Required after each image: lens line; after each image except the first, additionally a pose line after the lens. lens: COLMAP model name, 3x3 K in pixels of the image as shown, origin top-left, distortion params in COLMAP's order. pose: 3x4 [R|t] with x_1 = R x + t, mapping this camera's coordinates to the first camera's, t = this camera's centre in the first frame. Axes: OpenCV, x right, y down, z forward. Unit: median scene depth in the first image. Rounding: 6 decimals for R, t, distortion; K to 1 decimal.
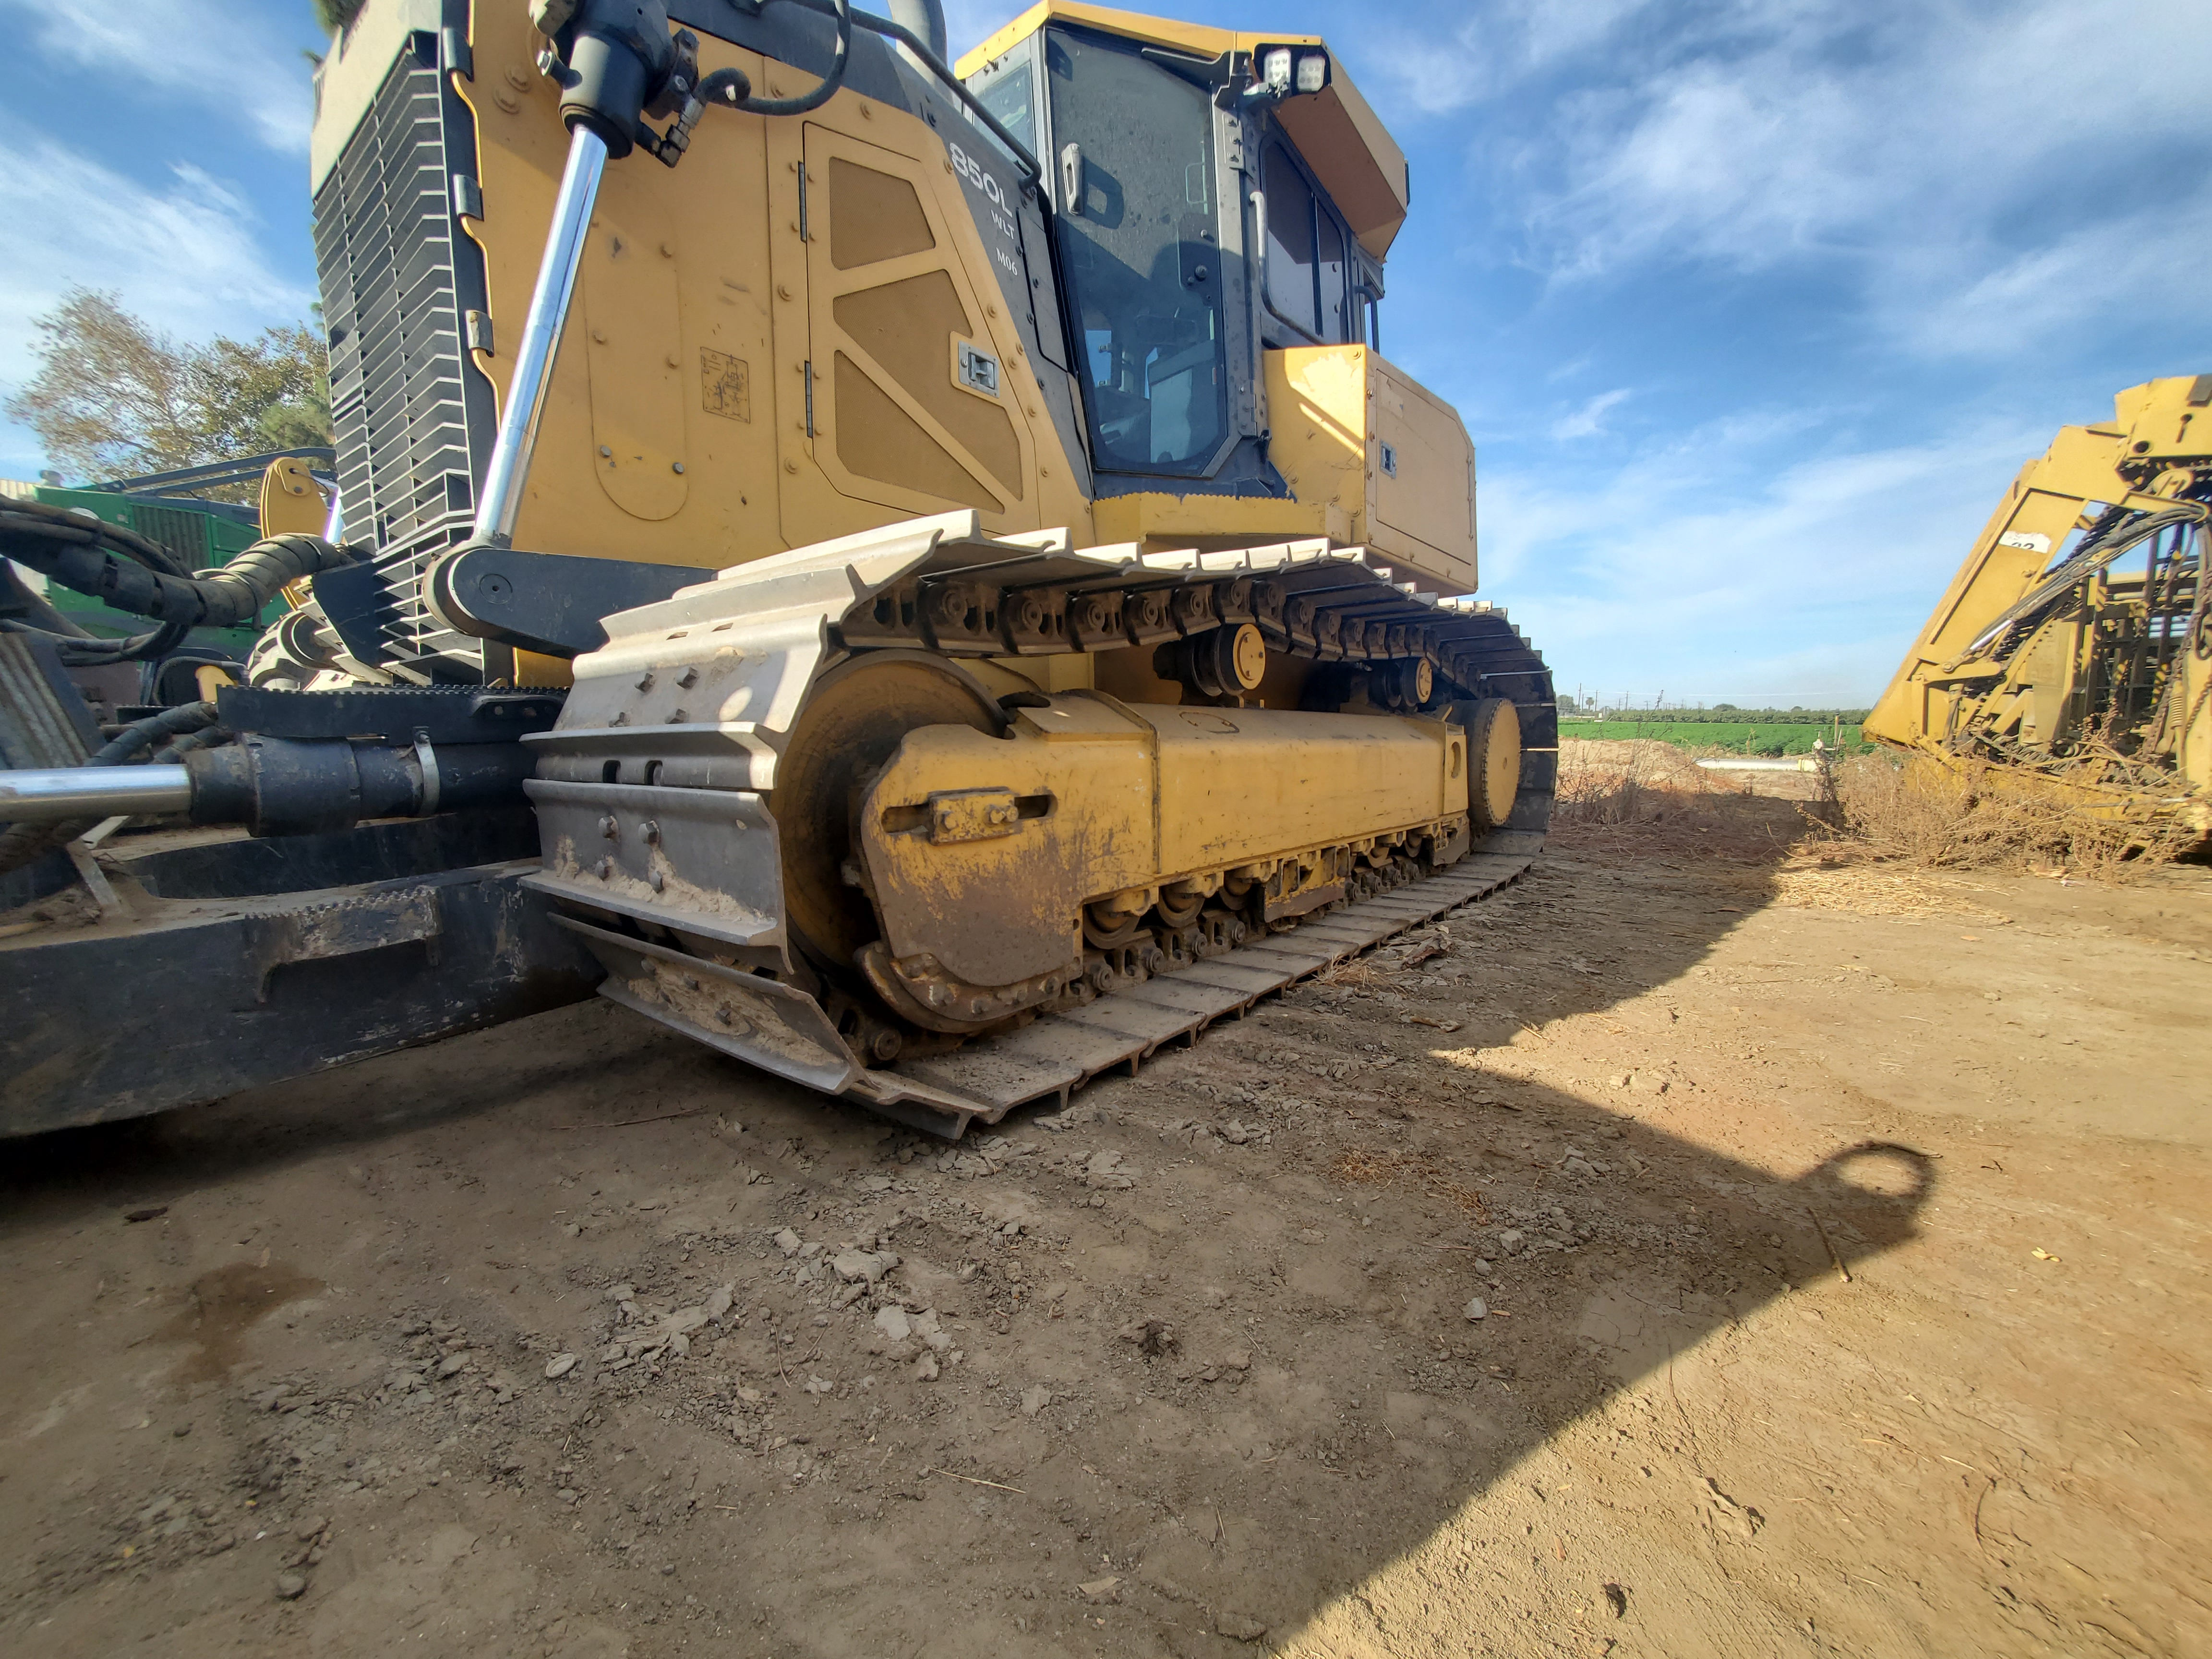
lens RADIAL K [[891.6, 0, 1107.1], [0, 891.6, 826.9], [0, 0, 1]] dist [0.001235, -0.000126]
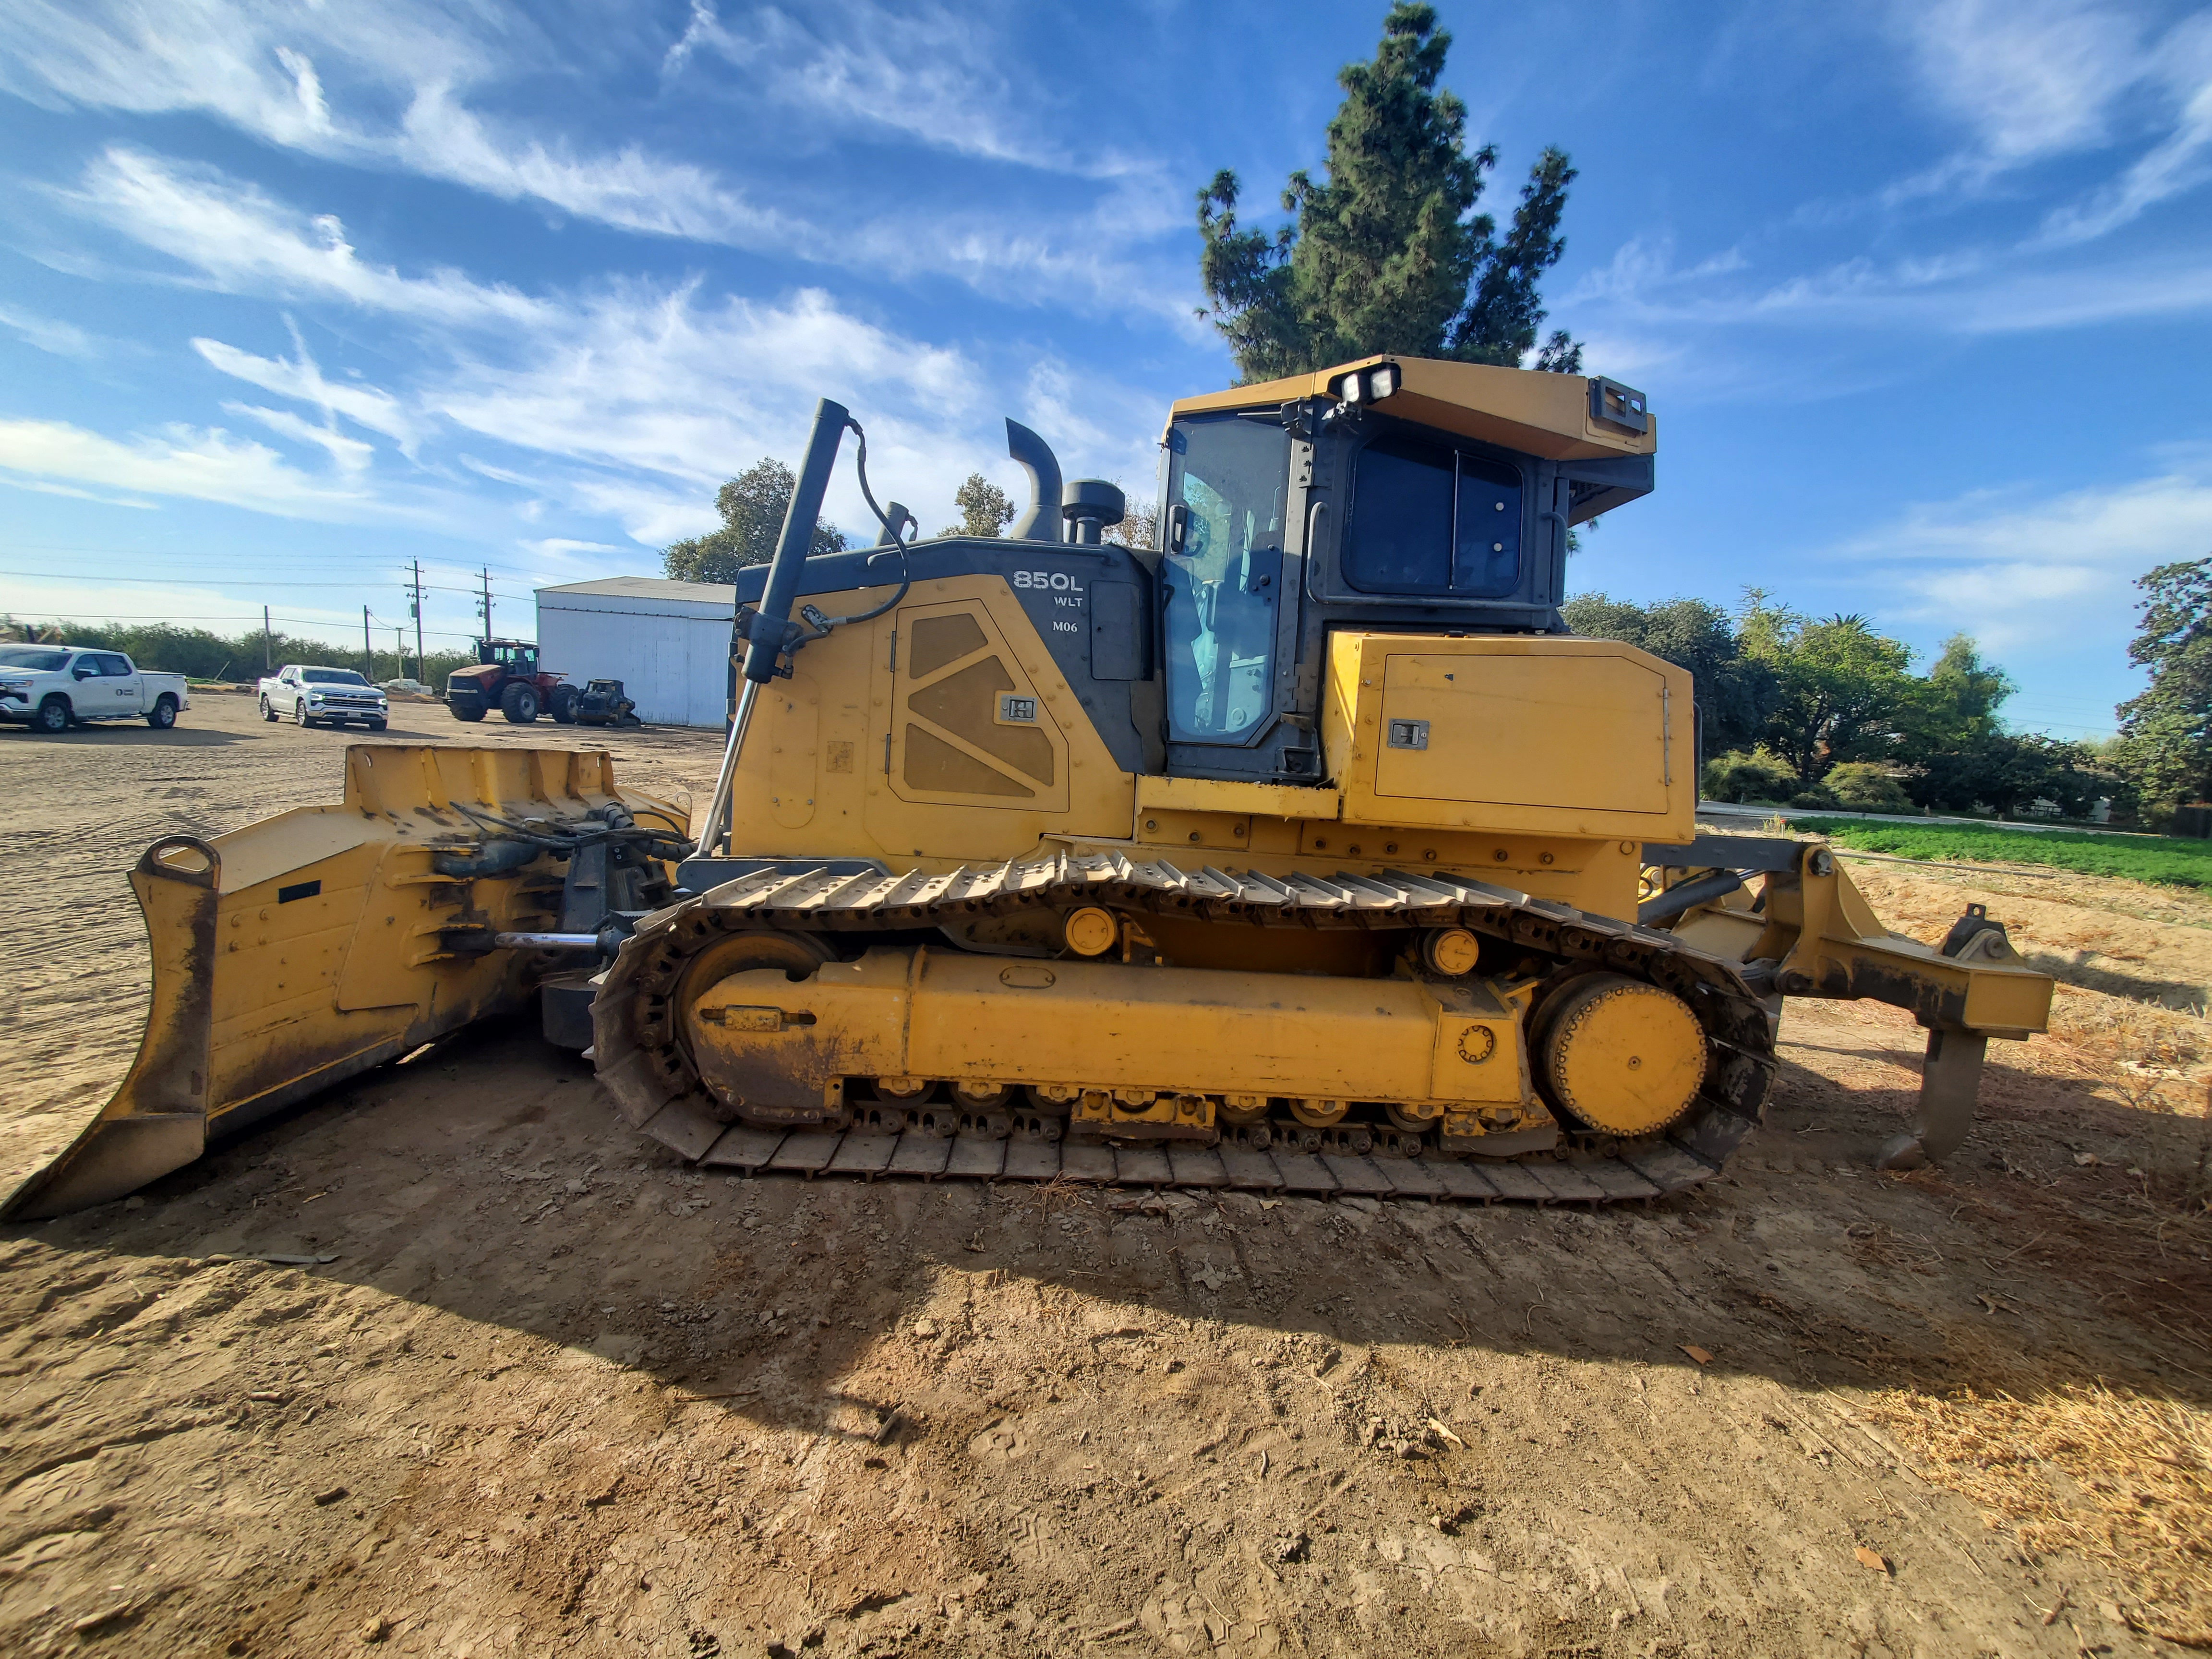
lens RADIAL K [[891.6, 0, 1107.1], [0, 891.6, 826.9], [0, 0, 1]] dist [0.001235, -0.000126]
pose [[0.666473, 0.103492, -0.738311, 1.475097], [-0.145505, 0.989330, 0.007331, -0.461363], [0.731192, 0.102542, 0.674421, 0.133924]]
